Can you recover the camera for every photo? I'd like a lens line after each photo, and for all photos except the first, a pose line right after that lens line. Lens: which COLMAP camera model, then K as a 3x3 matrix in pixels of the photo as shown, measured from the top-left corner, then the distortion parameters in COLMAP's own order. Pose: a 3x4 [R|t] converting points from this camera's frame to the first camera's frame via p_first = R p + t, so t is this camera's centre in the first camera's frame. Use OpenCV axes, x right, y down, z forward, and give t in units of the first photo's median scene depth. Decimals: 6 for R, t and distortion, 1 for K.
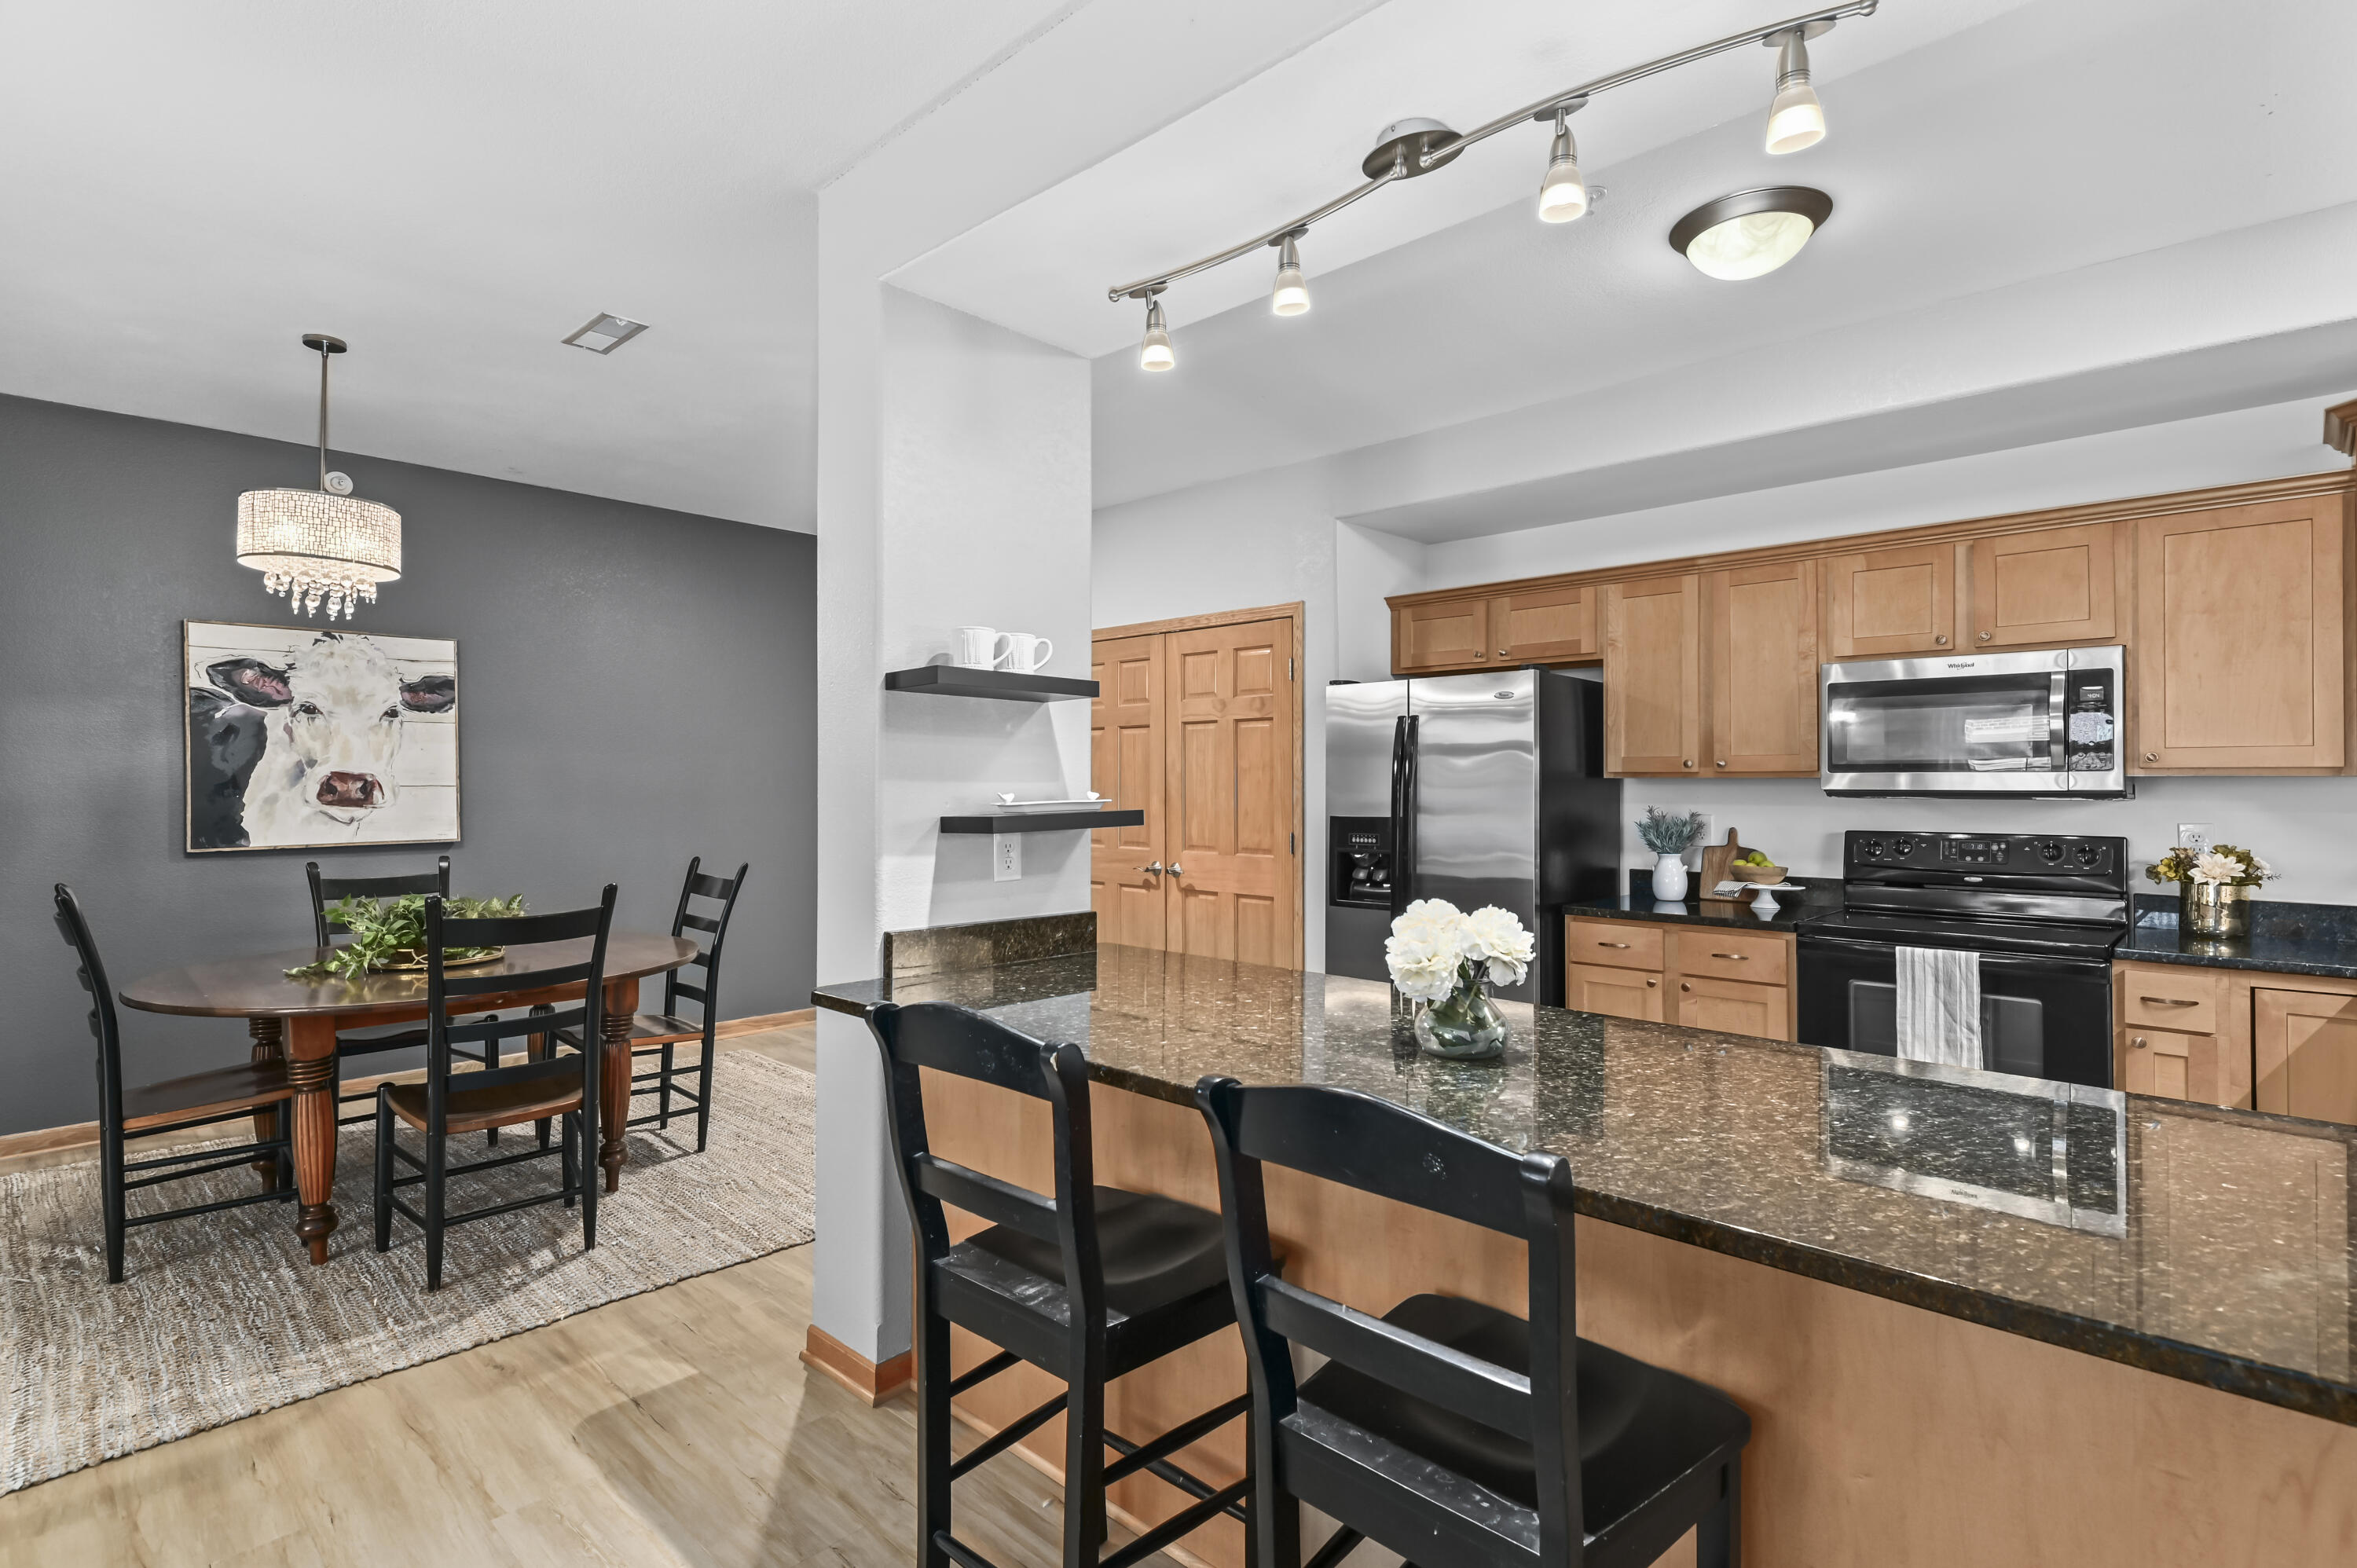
lens RADIAL K [[1138.5, 0, 1182.6], [0, 1138.5, 775.8], [0, 0, 1]] dist [0.016519, -0.000759]
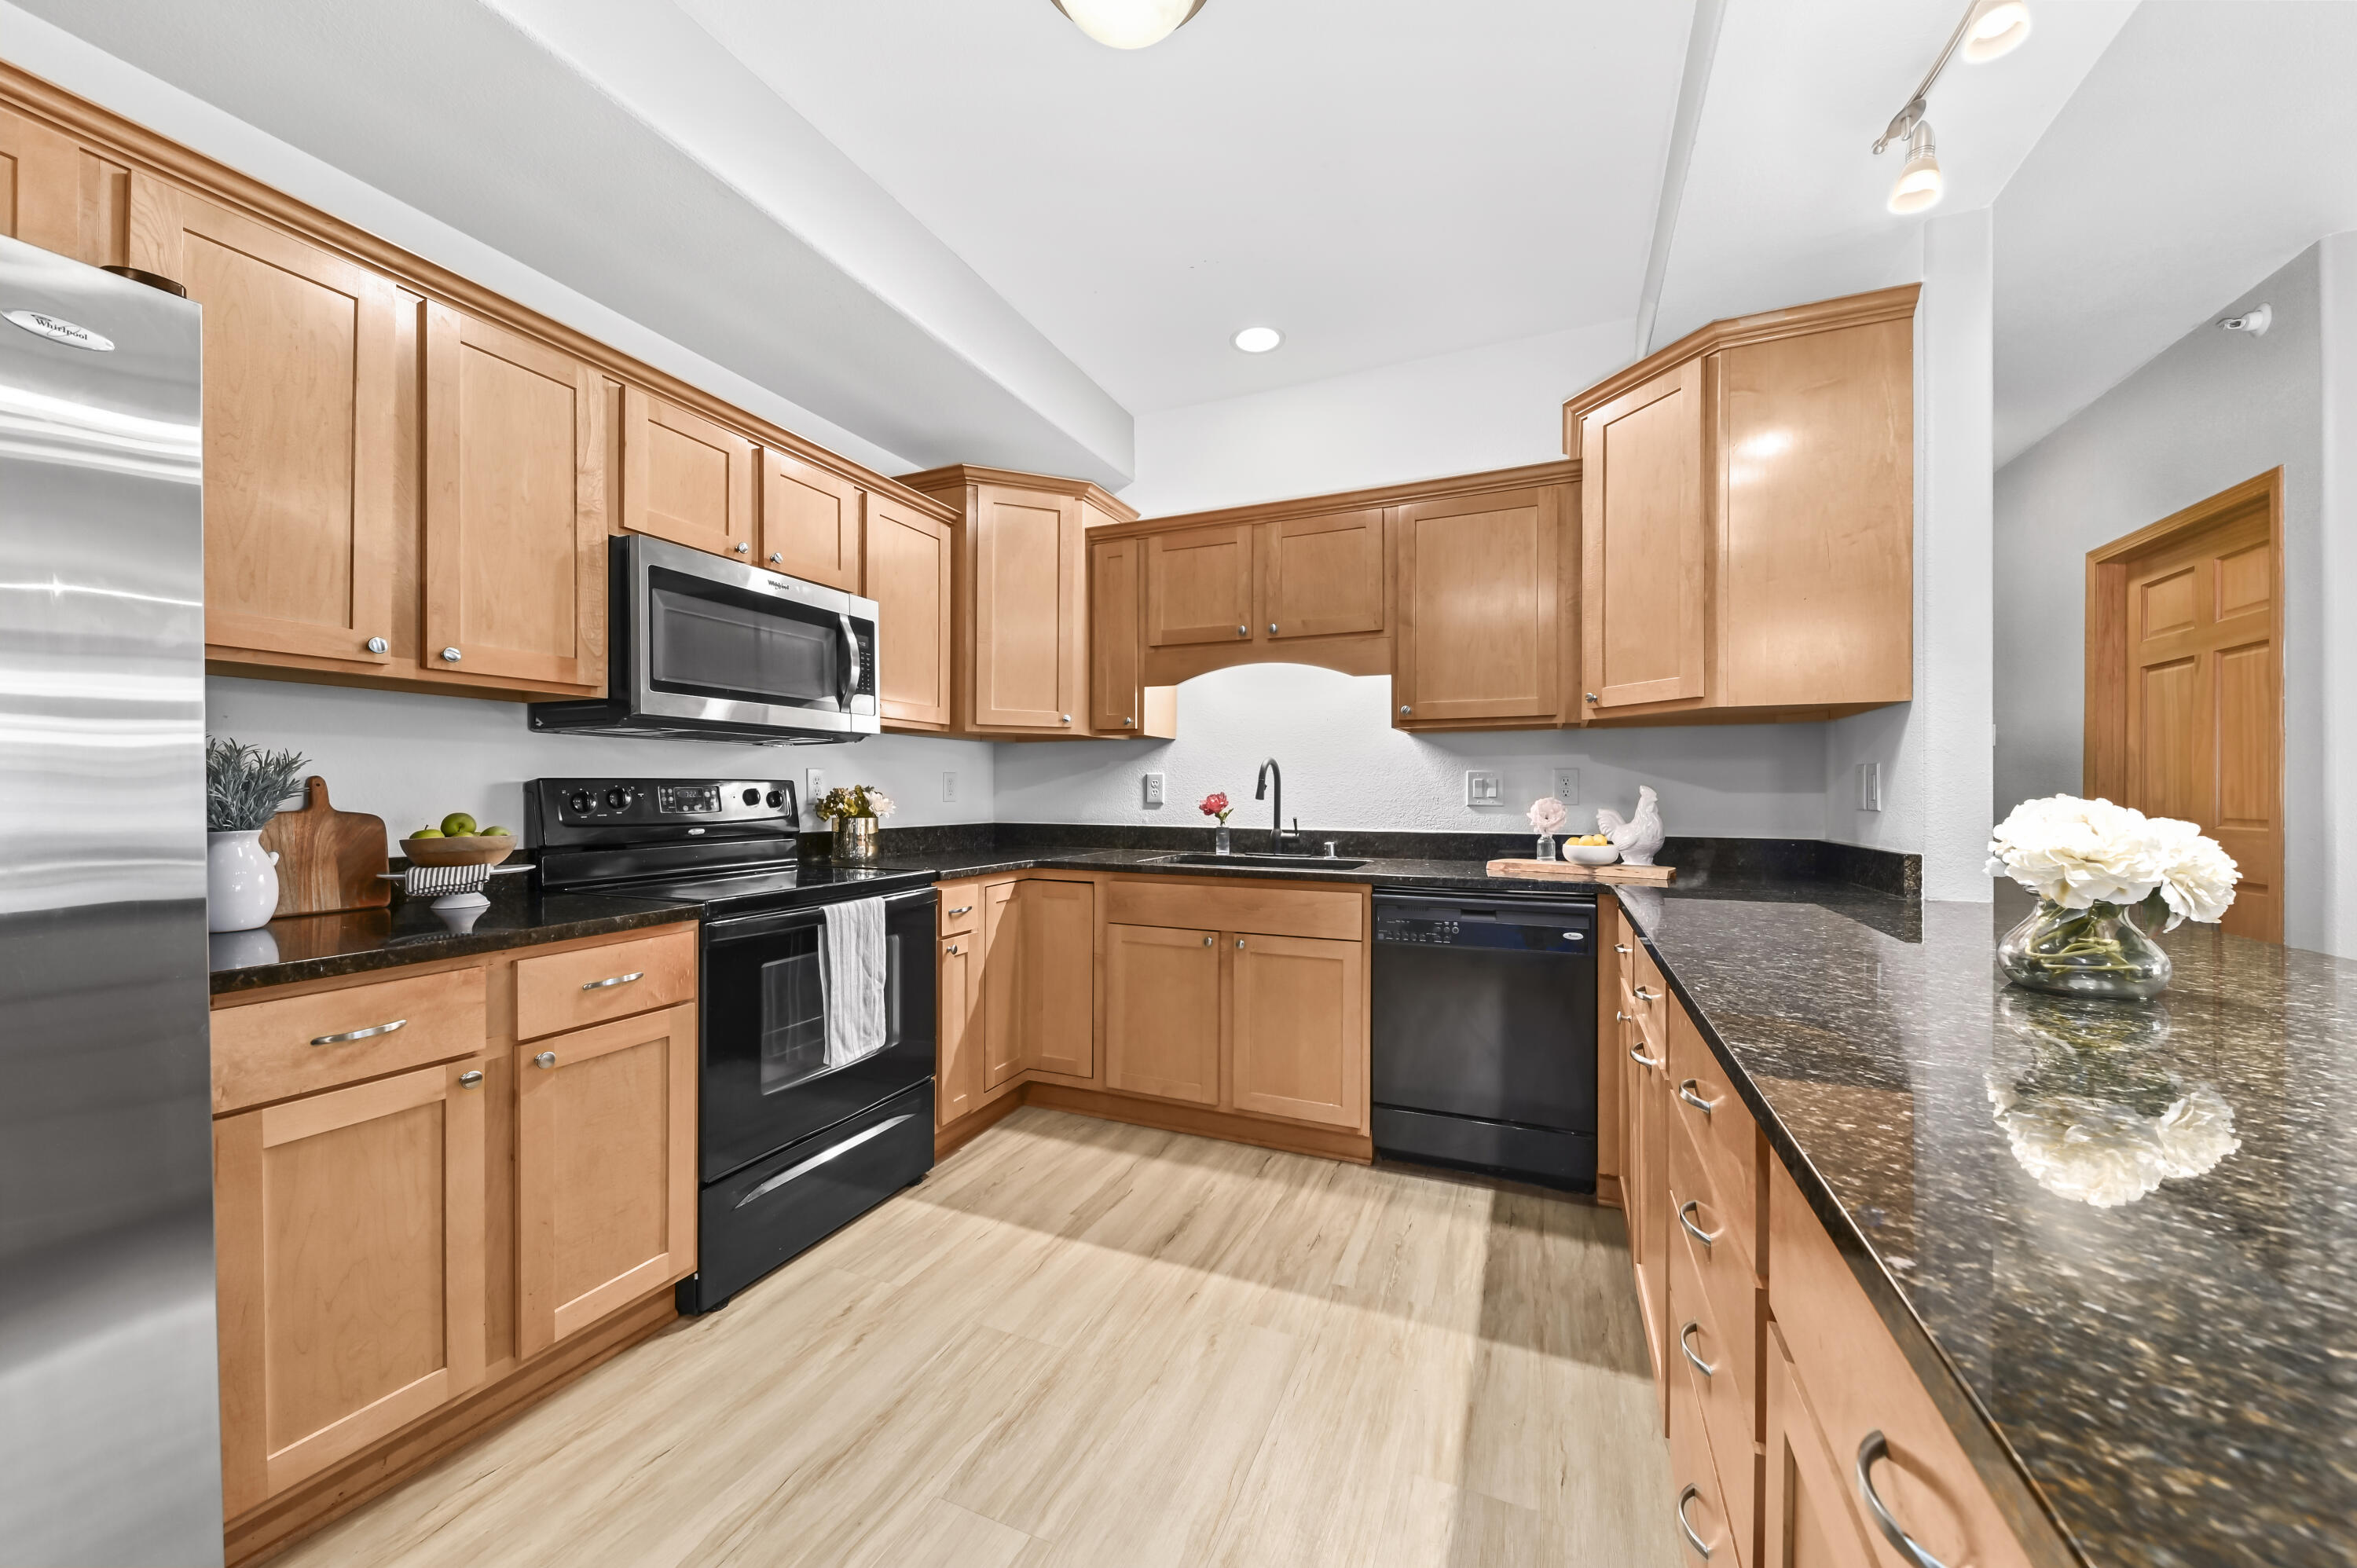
lens RADIAL K [[847.7, 0, 1187.1], [0, 847.7, 787.9], [0, 0, 1]] dist [0.002044, -0.003095]
pose [[-0.345661, 0.001323, 0.938358, -0.035694], [-0.007816, 0.999960, -0.004289, 0.047630], [-0.938327, -0.008816, -0.345637, 0.733651]]
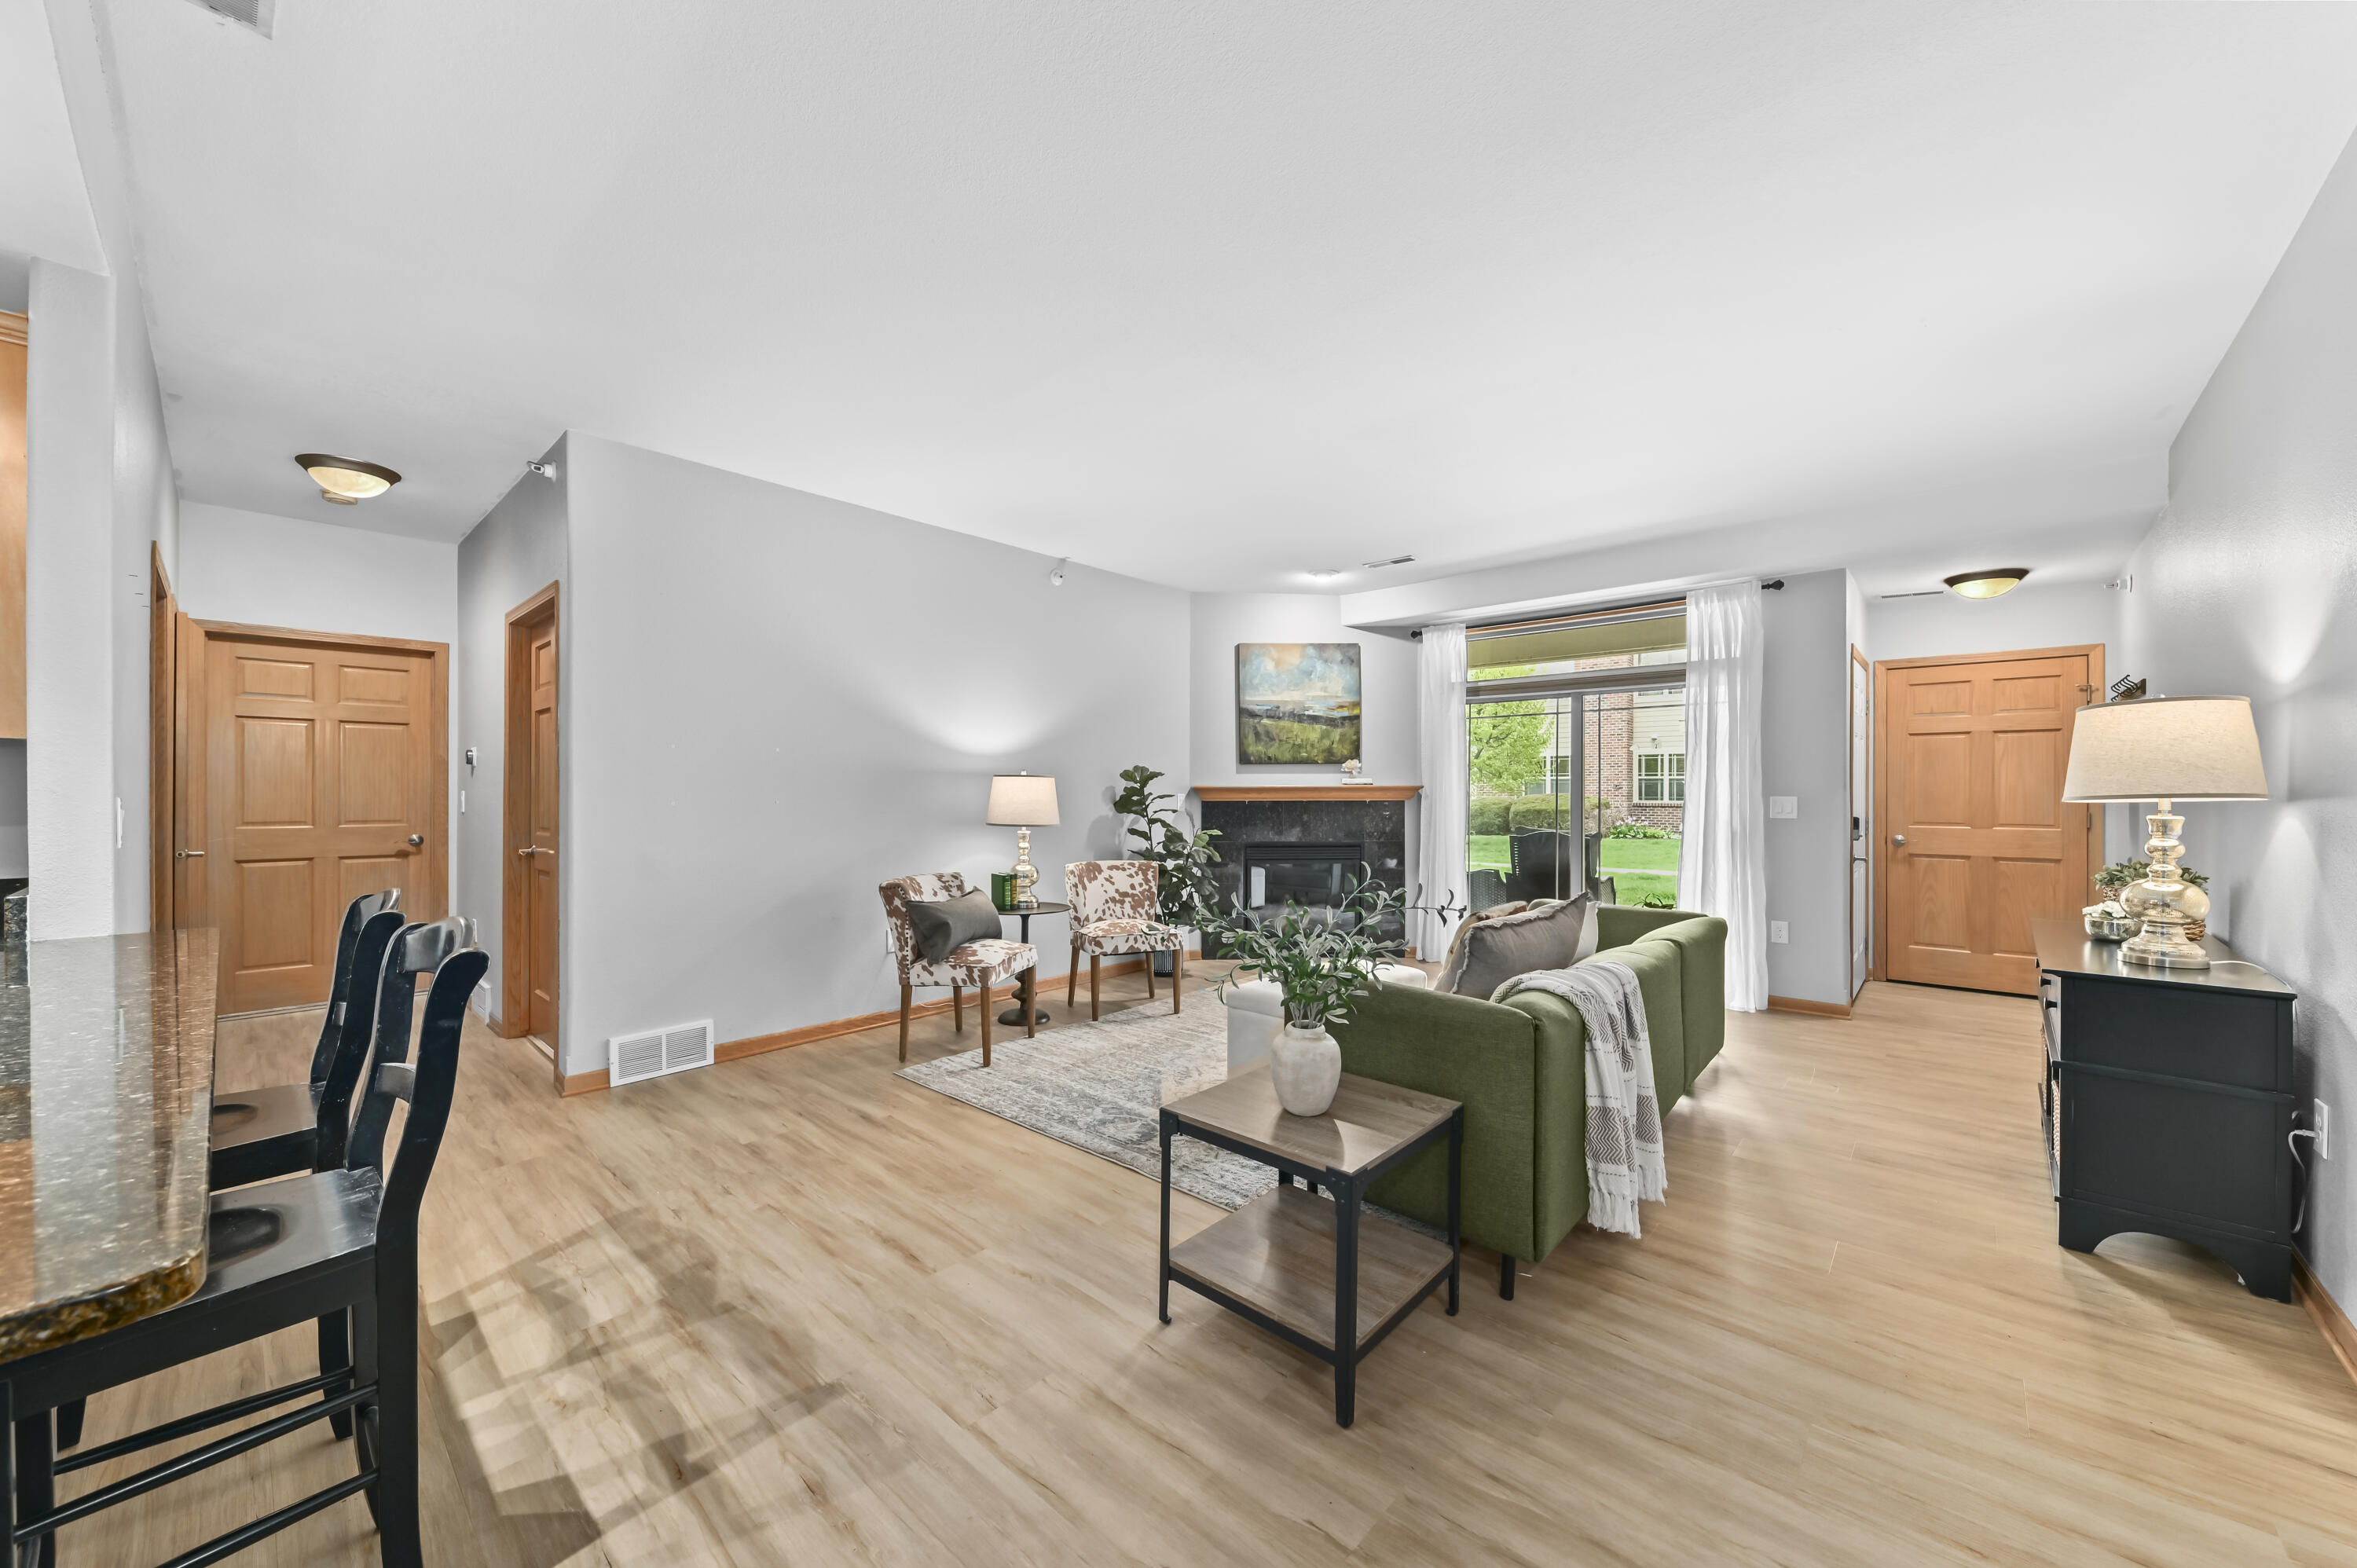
lens RADIAL K [[847.7, 0, 1189.4], [0, 847.7, 792.6], [0, 0, 1]] dist [0.002044, -0.003095]
pose [[-0.999348, -0.000868, -0.036107, -0.329113], [-0.000784, 0.999997, -0.002347, 0.025451], [0.036109, -0.002317, -0.999345, 0.671272]]
